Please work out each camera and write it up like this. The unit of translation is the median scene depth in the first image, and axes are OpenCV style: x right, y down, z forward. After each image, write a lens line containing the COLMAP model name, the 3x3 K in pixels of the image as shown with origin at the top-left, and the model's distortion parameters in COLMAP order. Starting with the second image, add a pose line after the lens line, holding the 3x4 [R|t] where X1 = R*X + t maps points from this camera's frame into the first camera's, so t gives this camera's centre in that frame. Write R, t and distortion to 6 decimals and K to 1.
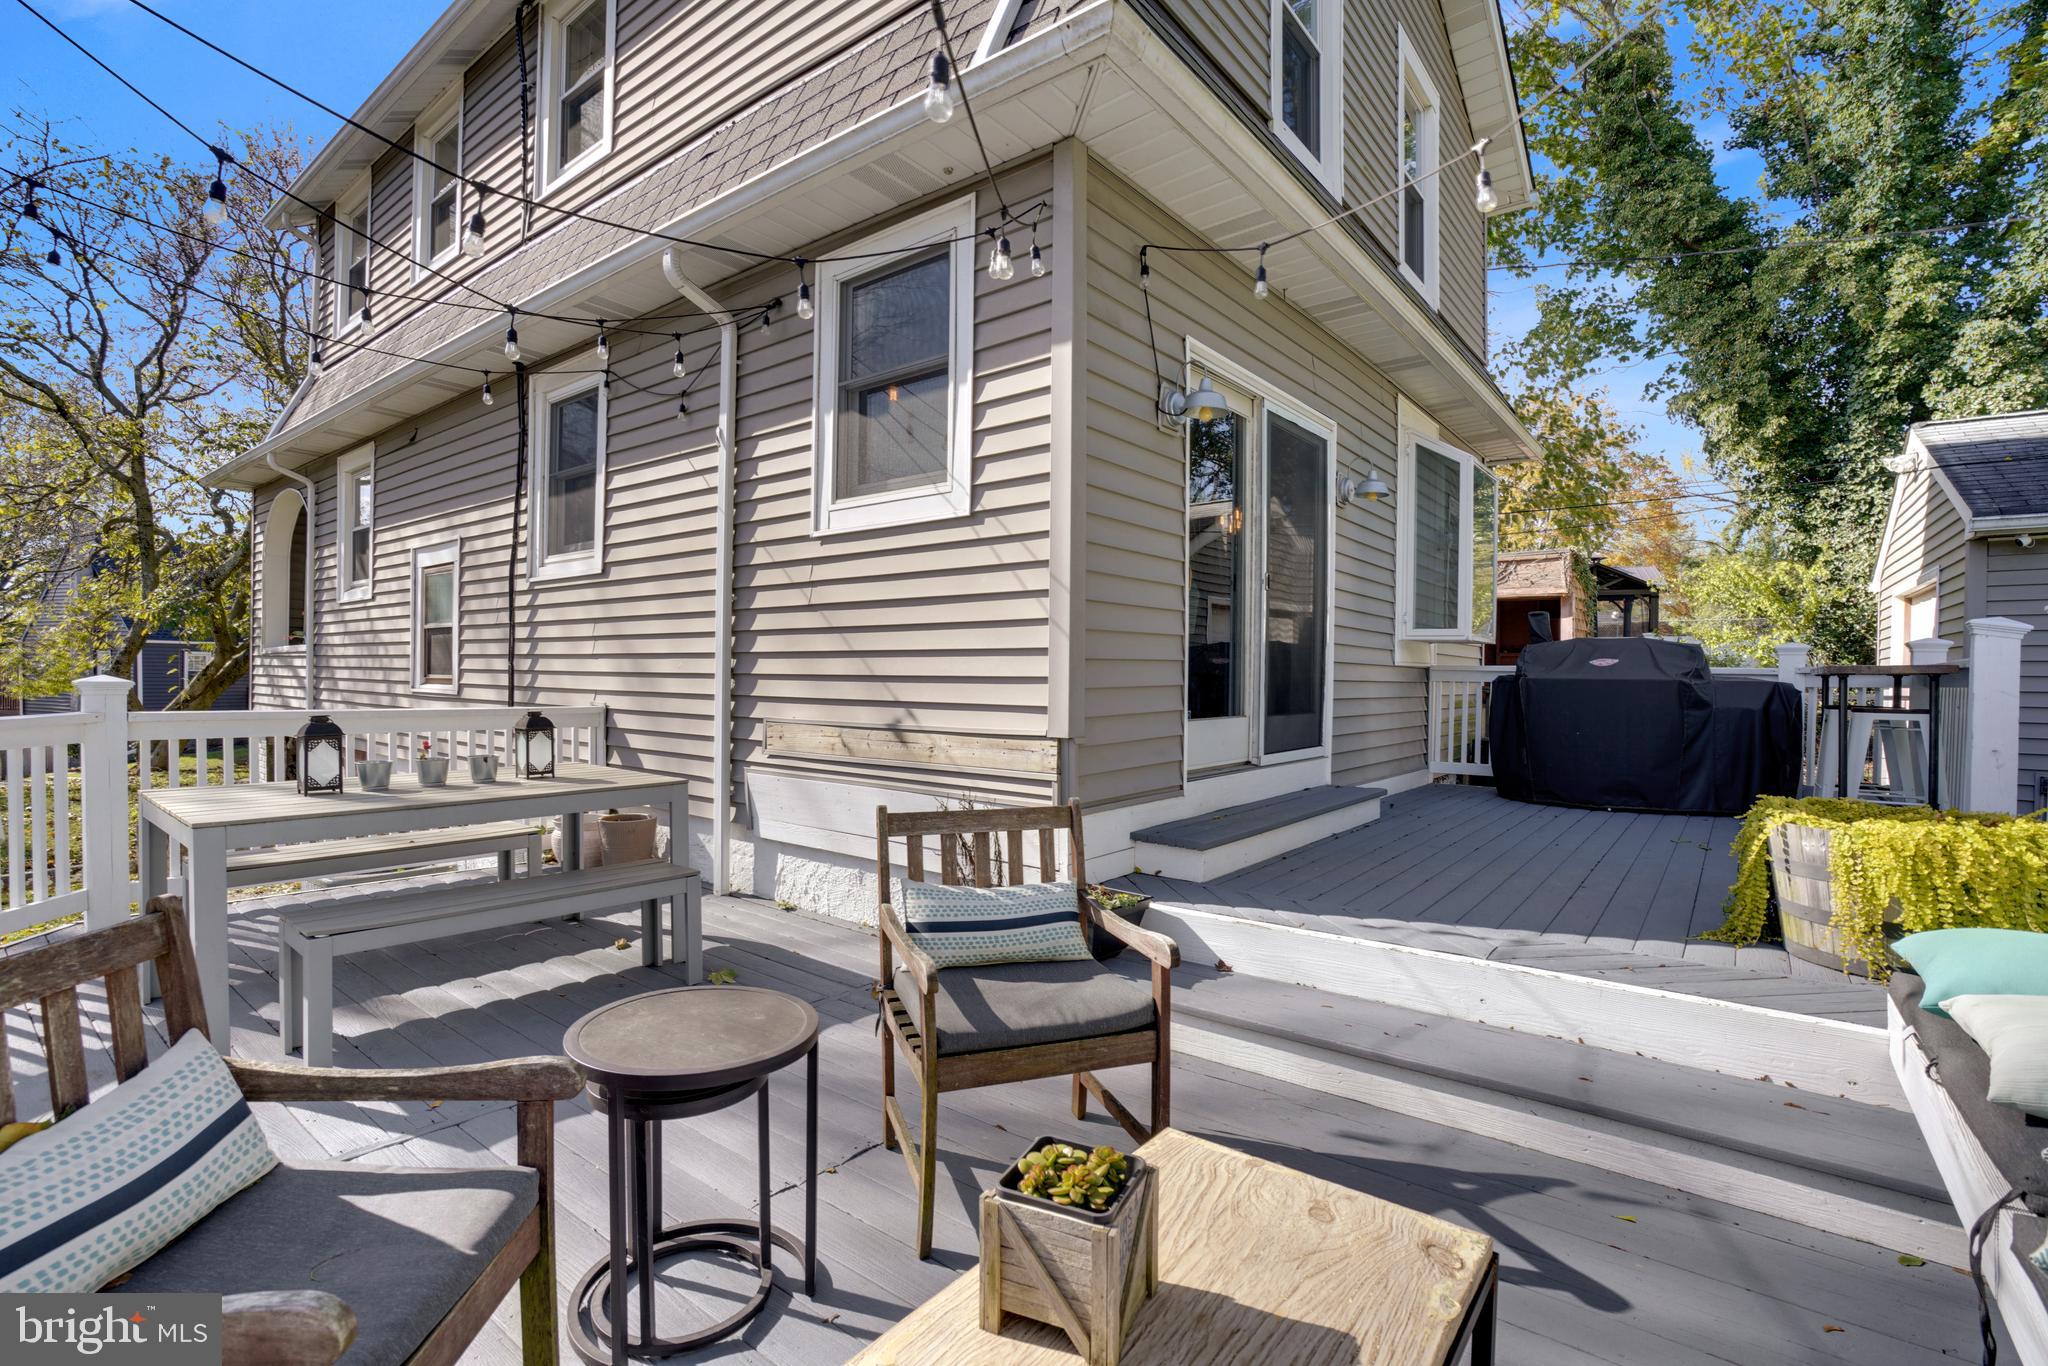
lens RADIAL K [[932.9, 0, 1055.7], [0, 932.9, 698.2], [0, 0, 1]] dist [-0.008143, 0.004039]
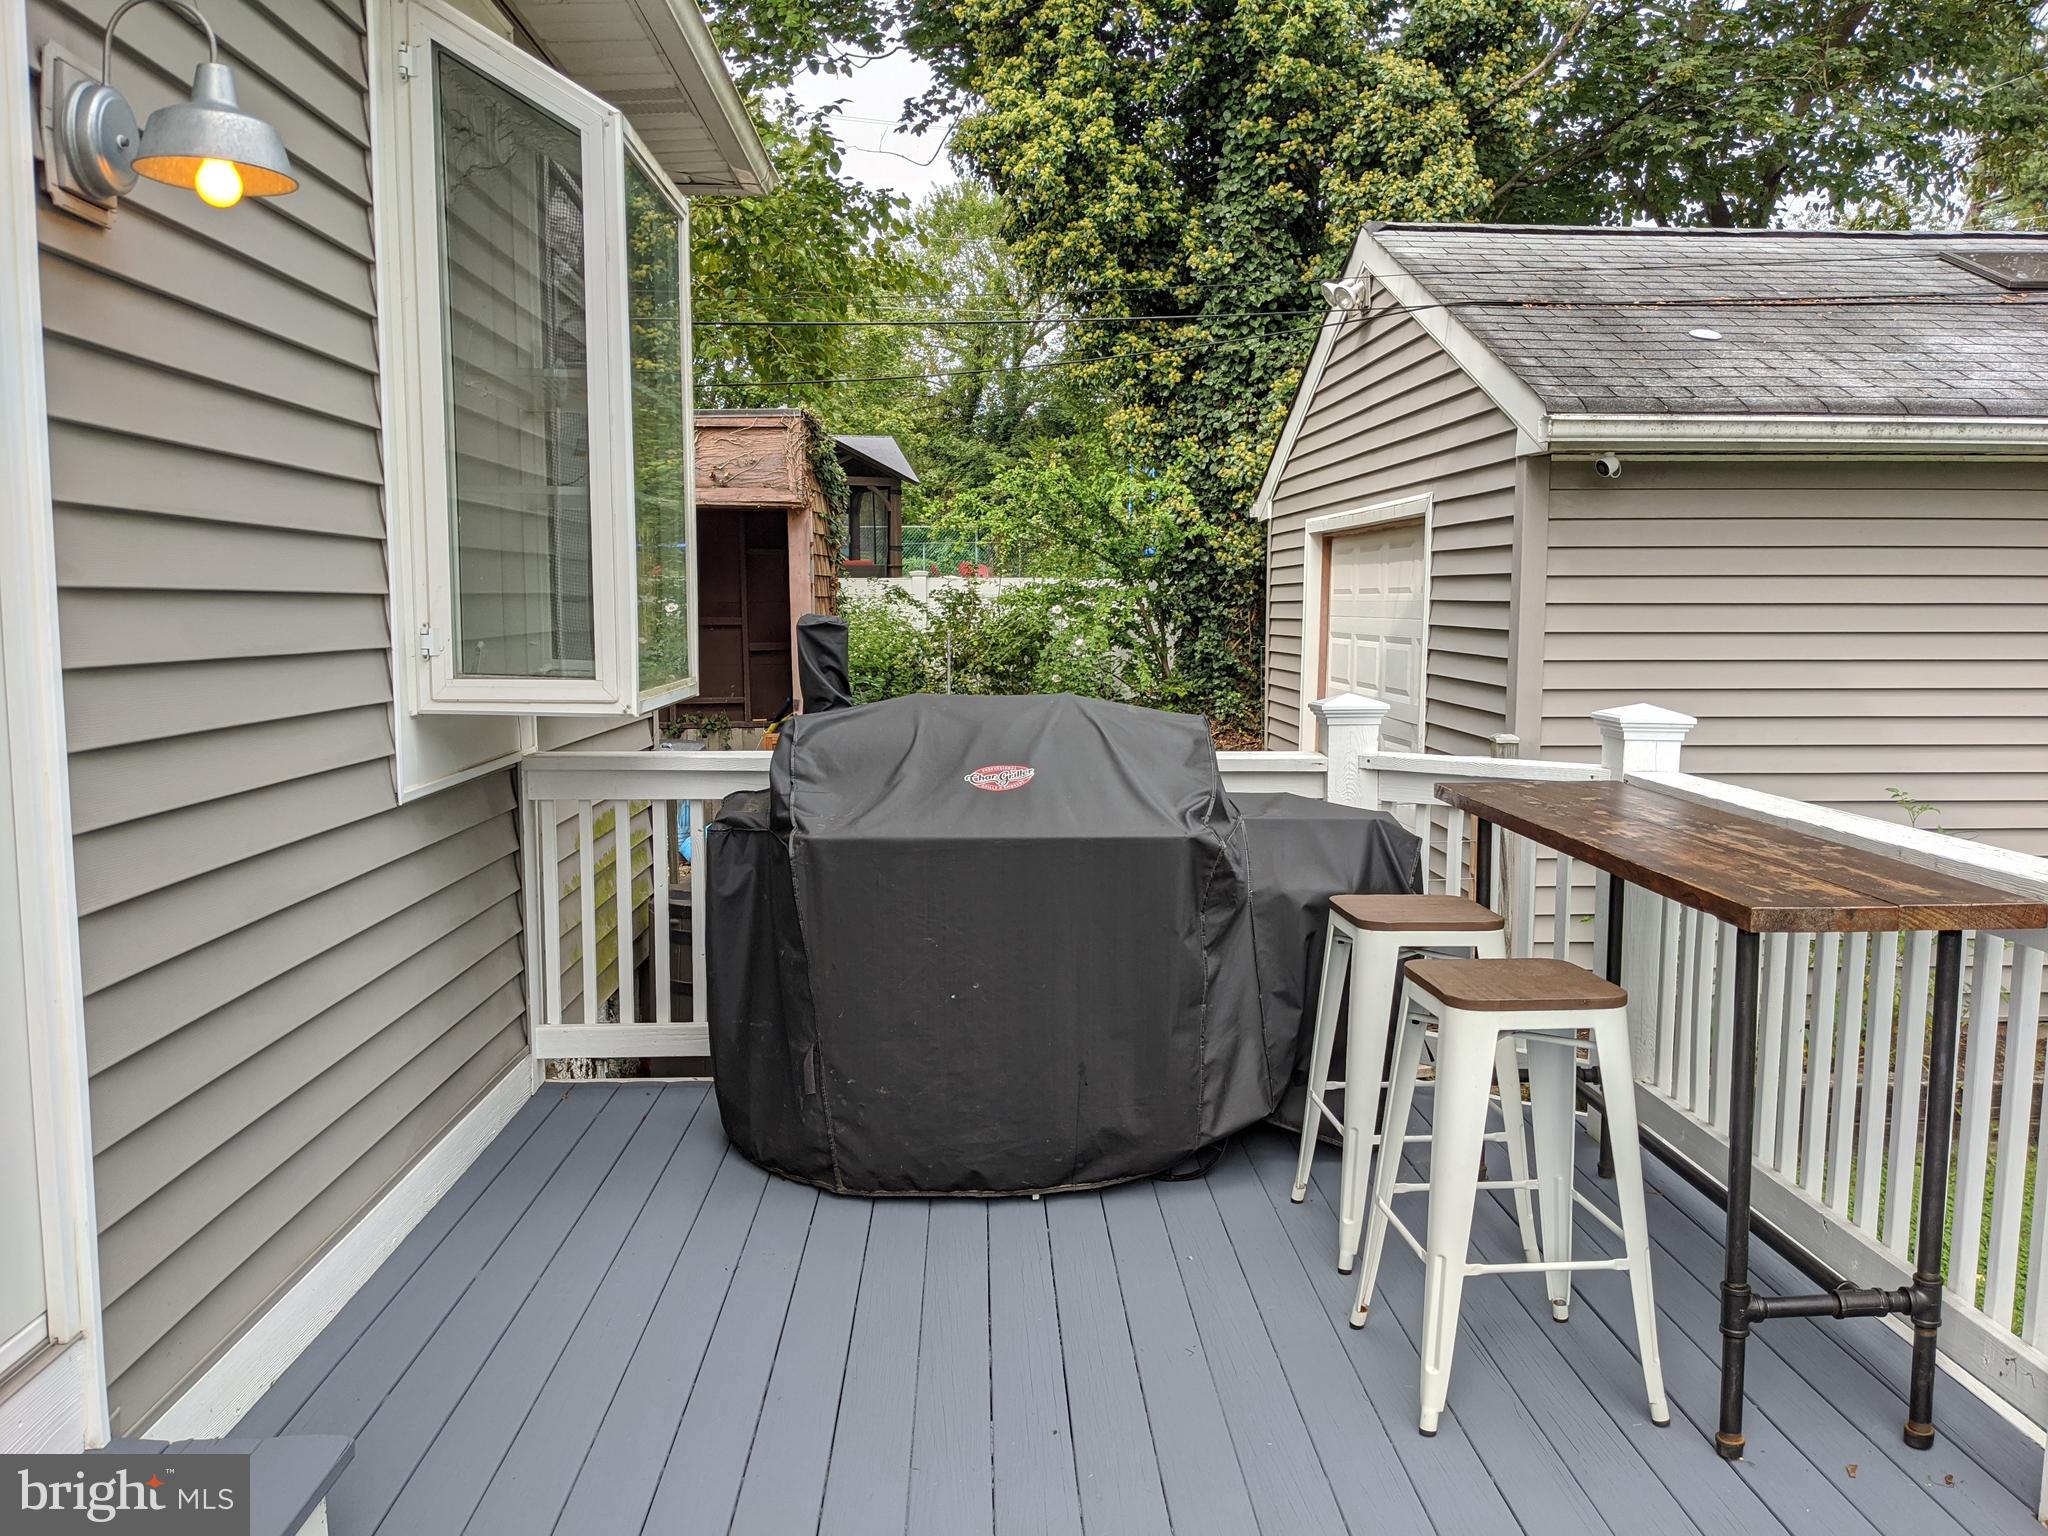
lens RADIAL K [[1614.0, 0, 1008.4], [0, 1614.0, 765.0], [0, 0, 1]] dist [0.008038, -0.004599]
pose [[0.789593, -0.073859, 0.609170, 0.130177], [0.023250, 0.995618, 0.090579, -0.057411], [-0.613190, -0.057358, 0.787850, 0.303557]]
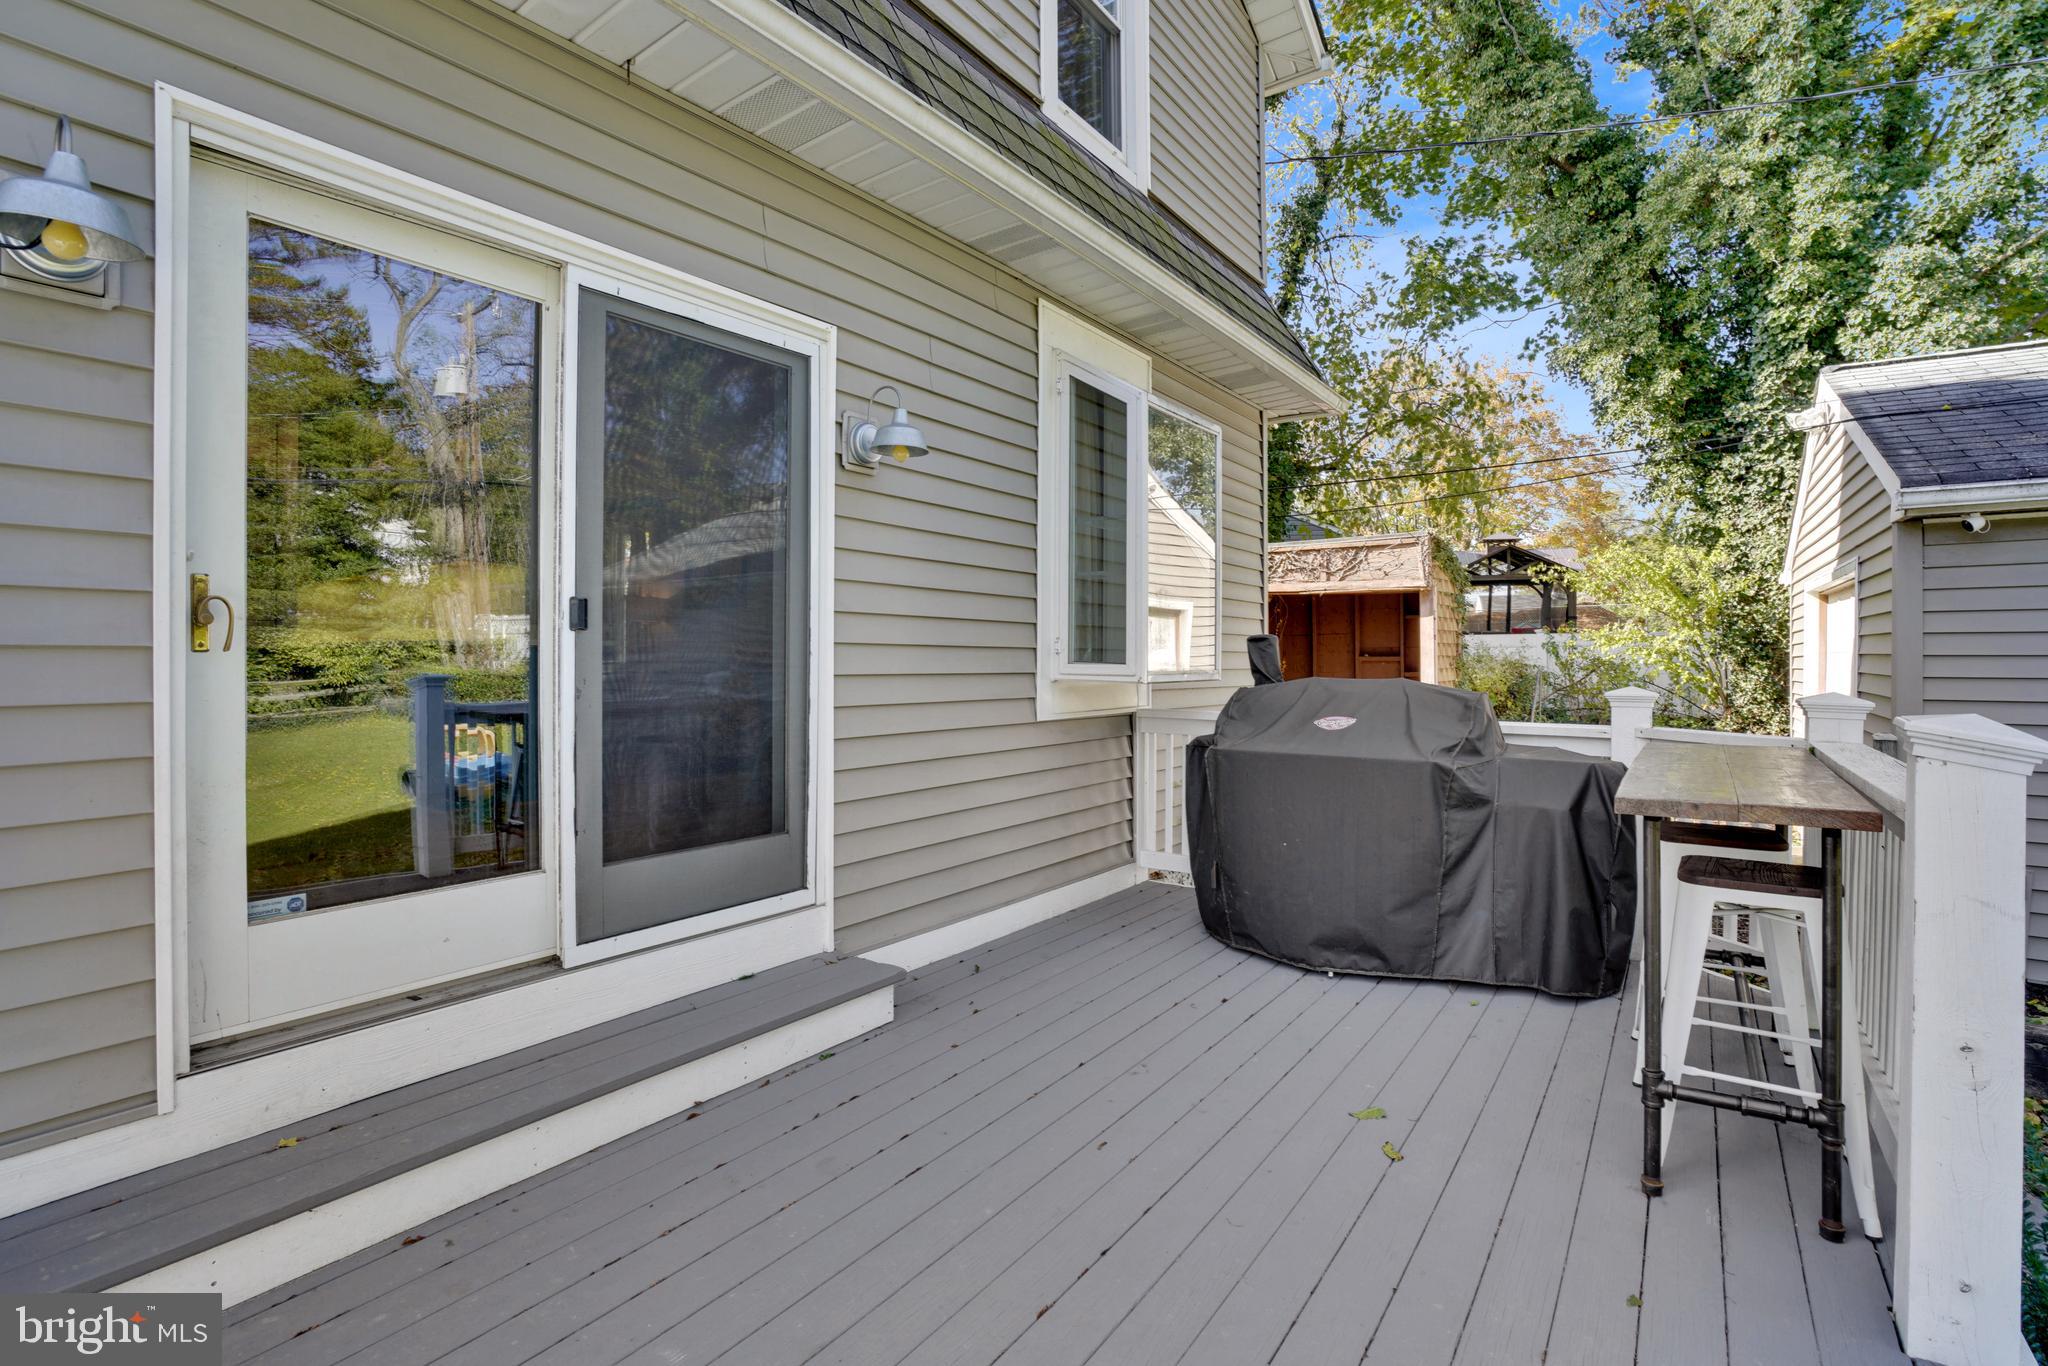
lens RADIAL K [[932.9, 0, 1061.5], [0, 932.9, 664.5], [0, 0, 1]] dist [-0.008143, 0.004039]
pose [[0.999027, -0.012060, 0.042429, 0.224100], [0.012741, 0.999794, -0.015819, -0.040917], [-0.042229, 0.016344, 0.998974, 0.228061]]
